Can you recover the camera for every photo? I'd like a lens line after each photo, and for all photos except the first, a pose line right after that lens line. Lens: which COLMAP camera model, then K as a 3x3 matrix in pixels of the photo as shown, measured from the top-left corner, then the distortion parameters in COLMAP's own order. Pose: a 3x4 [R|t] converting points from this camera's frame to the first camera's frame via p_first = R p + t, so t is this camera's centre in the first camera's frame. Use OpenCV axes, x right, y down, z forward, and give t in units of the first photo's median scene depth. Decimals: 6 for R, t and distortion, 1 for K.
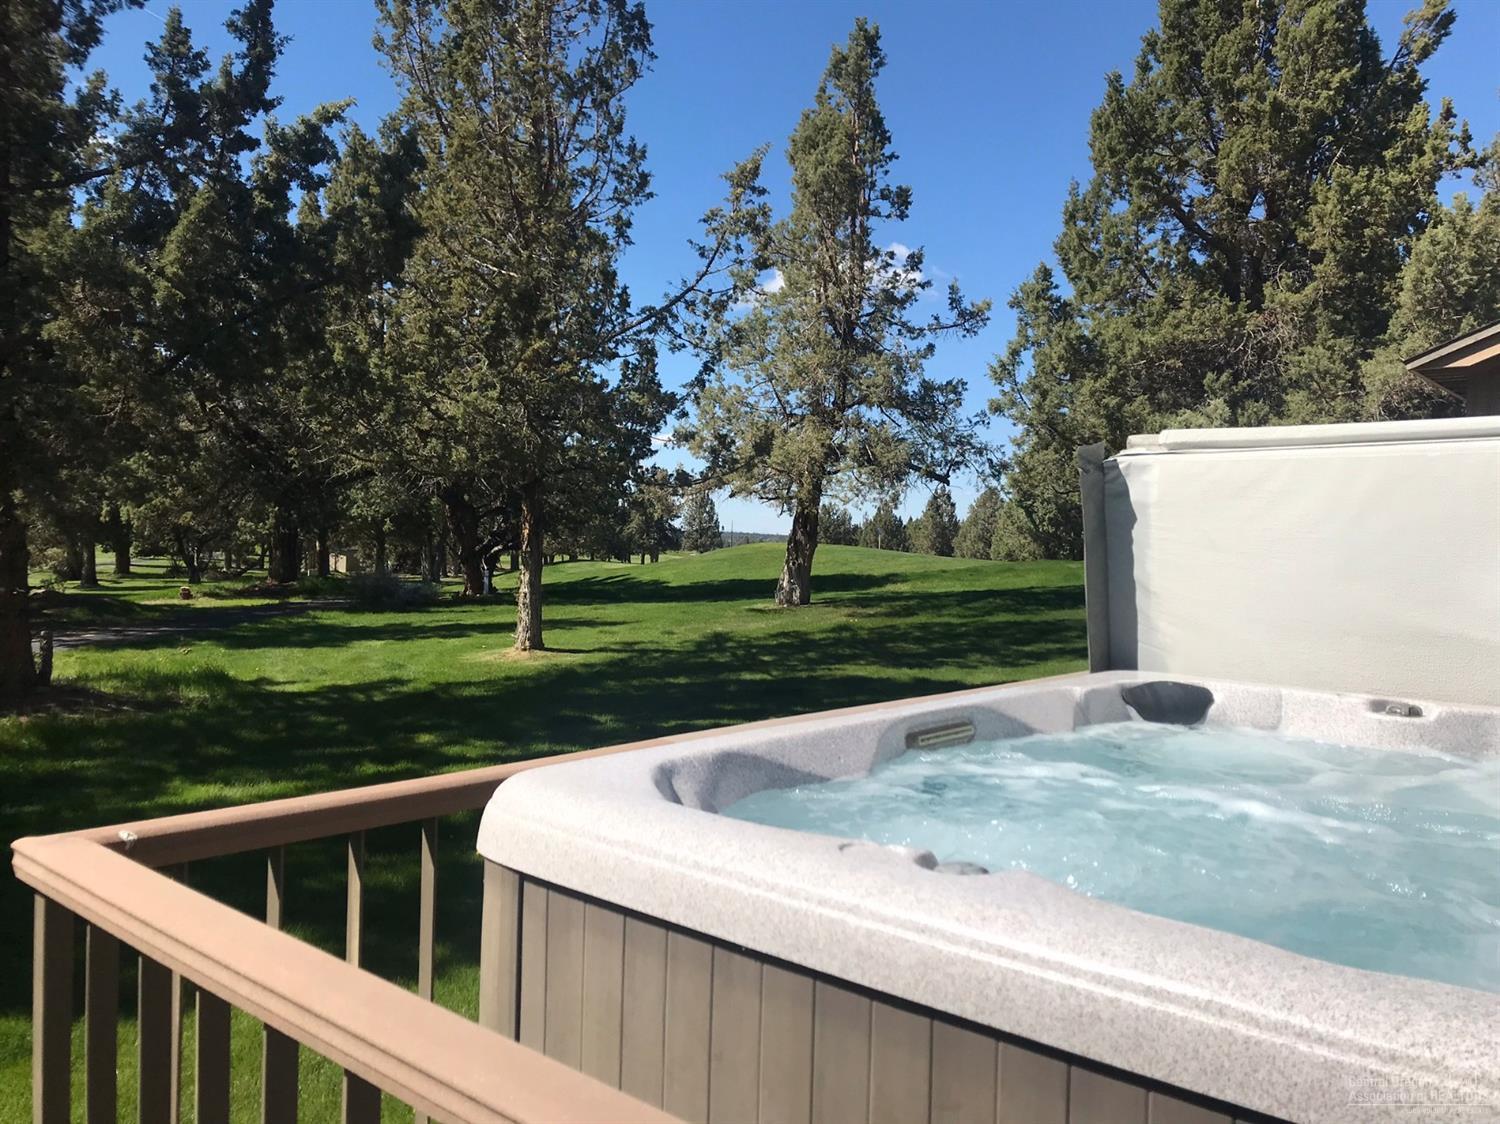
lens RADIAL K [[1237.4, 0, 734.6], [0, 1237.4, 549.4], [0, 0, 1]] dist [0.045751, -0.054972]
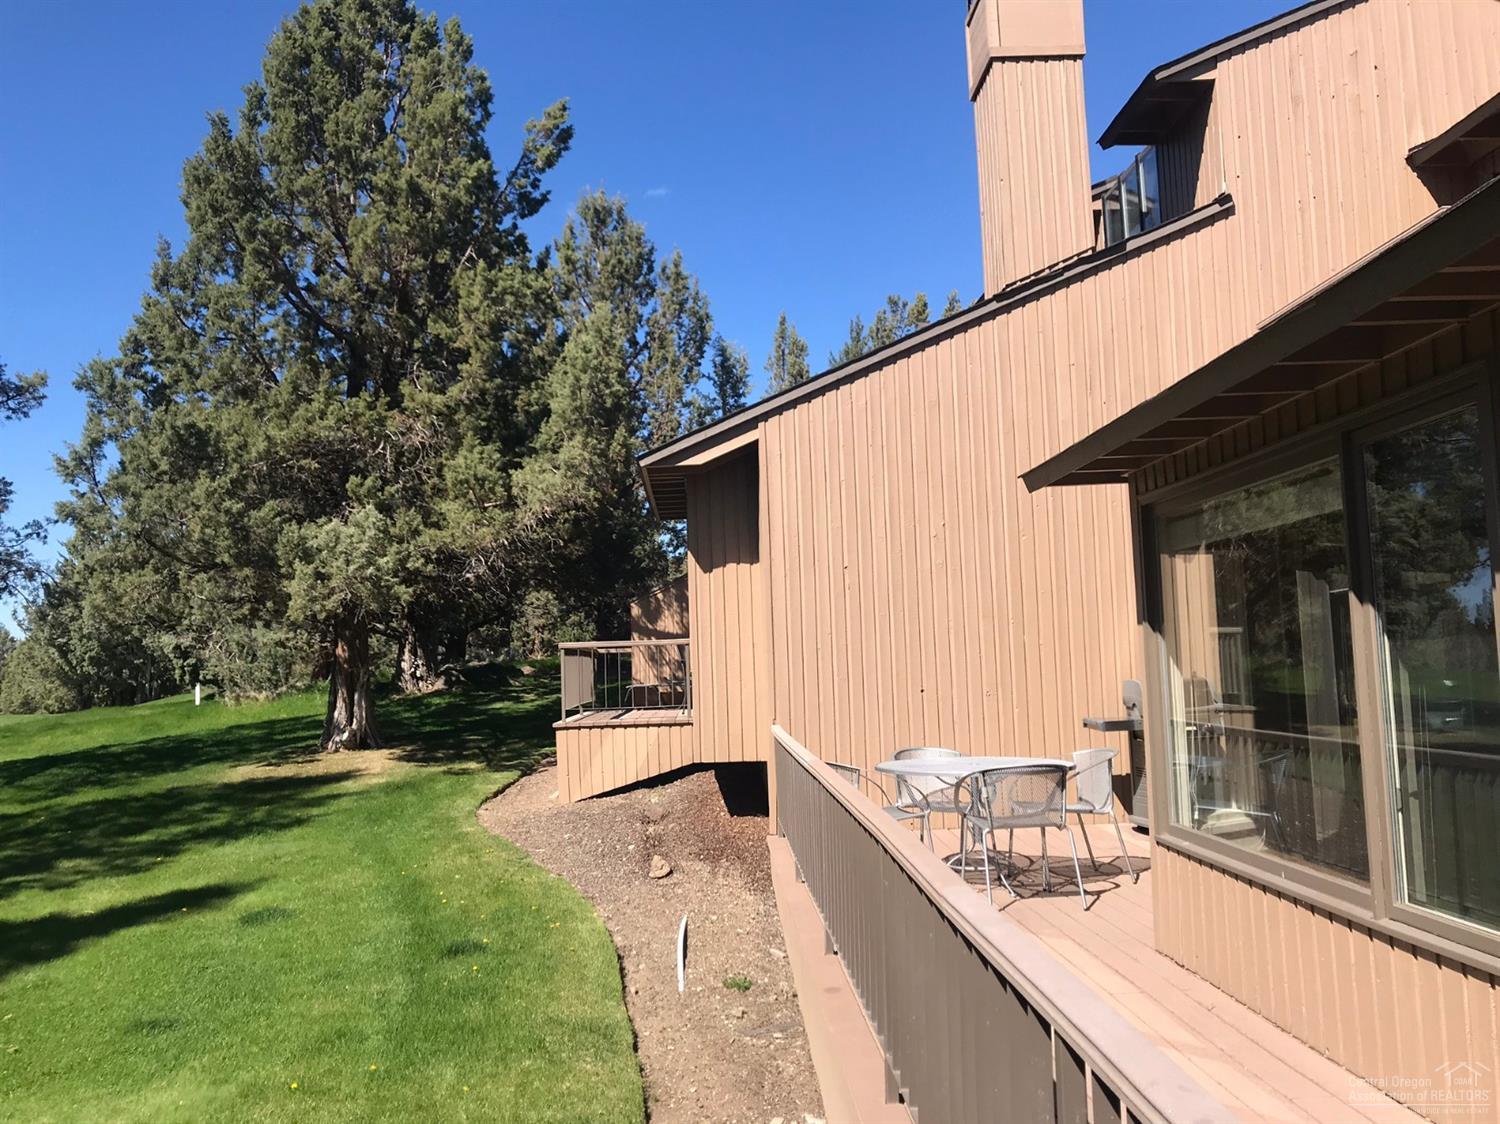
lens RADIAL K [[1237.4, 0, 726.9], [0, 1237.4, 544.7], [0, 0, 1]] dist [0.045751, -0.054972]
pose [[0.741156, 0.006162, 0.671305, -0.000302], [0.066348, 0.994390, -0.082380, -0.007778], [-0.668047, 0.105596, 0.736589, 0.201209]]
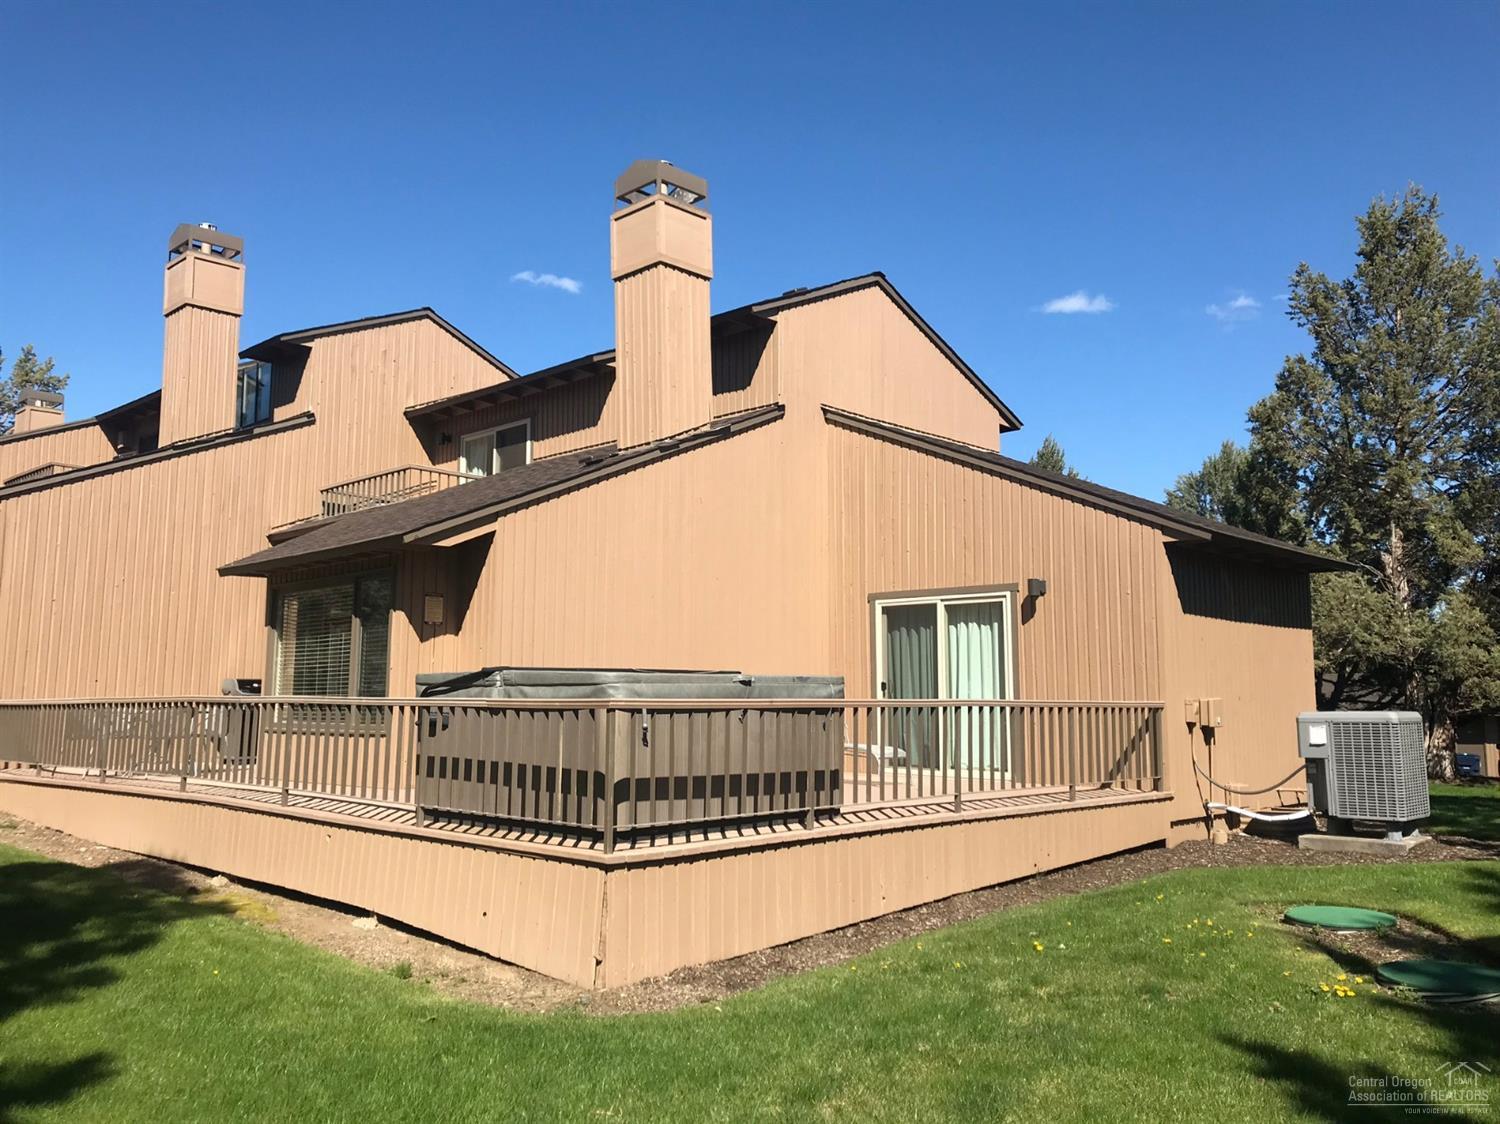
lens RADIAL K [[1237.4, 0, 743.6], [0, 1237.4, 528.9], [0, 0, 1]] dist [0.045751, -0.054972]
pose [[0.062267, 0.107066, 0.992300, -0.427698], [0.015003, 0.994017, -0.108193, 0.011984], [-0.997947, 0.021624, 0.060288, 0.038793]]
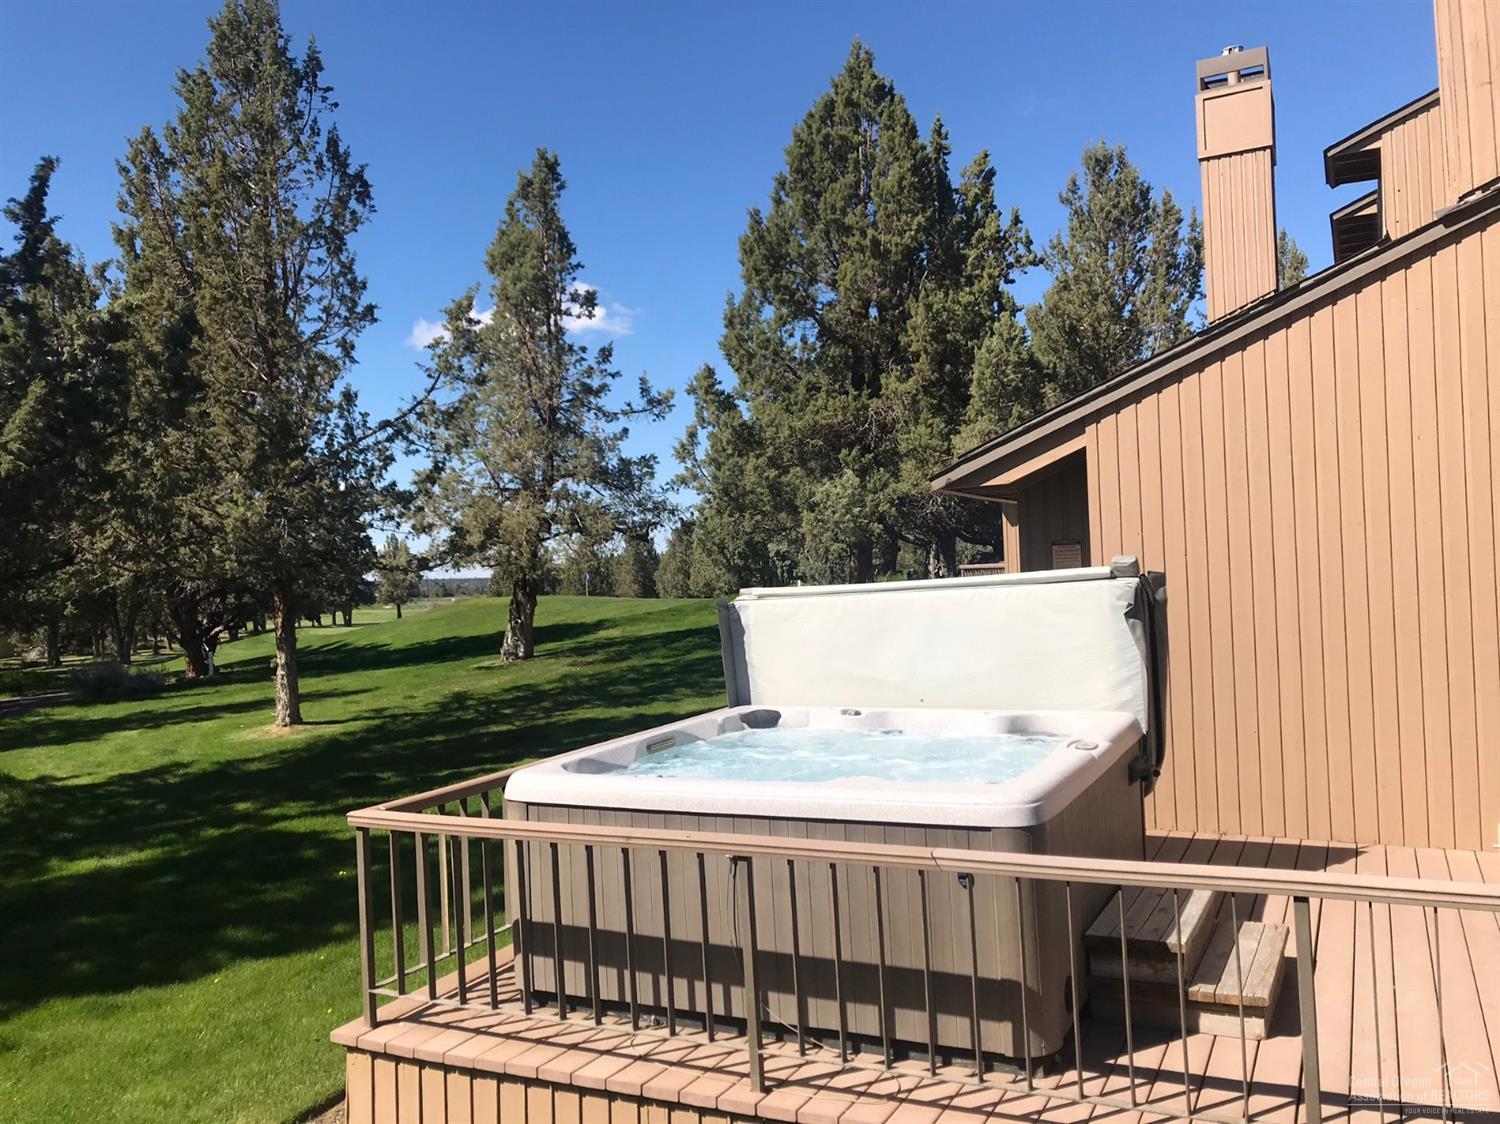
lens RADIAL K [[1237.4, 0, 727.4], [0, 1237.4, 529.5], [0, 0, 1]] dist [0.045751, -0.054972]
pose [[0.970007, -0.066404, 0.233829, -0.032650], [0.077051, 0.996352, -0.036689, -0.022394], [-0.230540, 0.053606, 0.971585, -0.186440]]
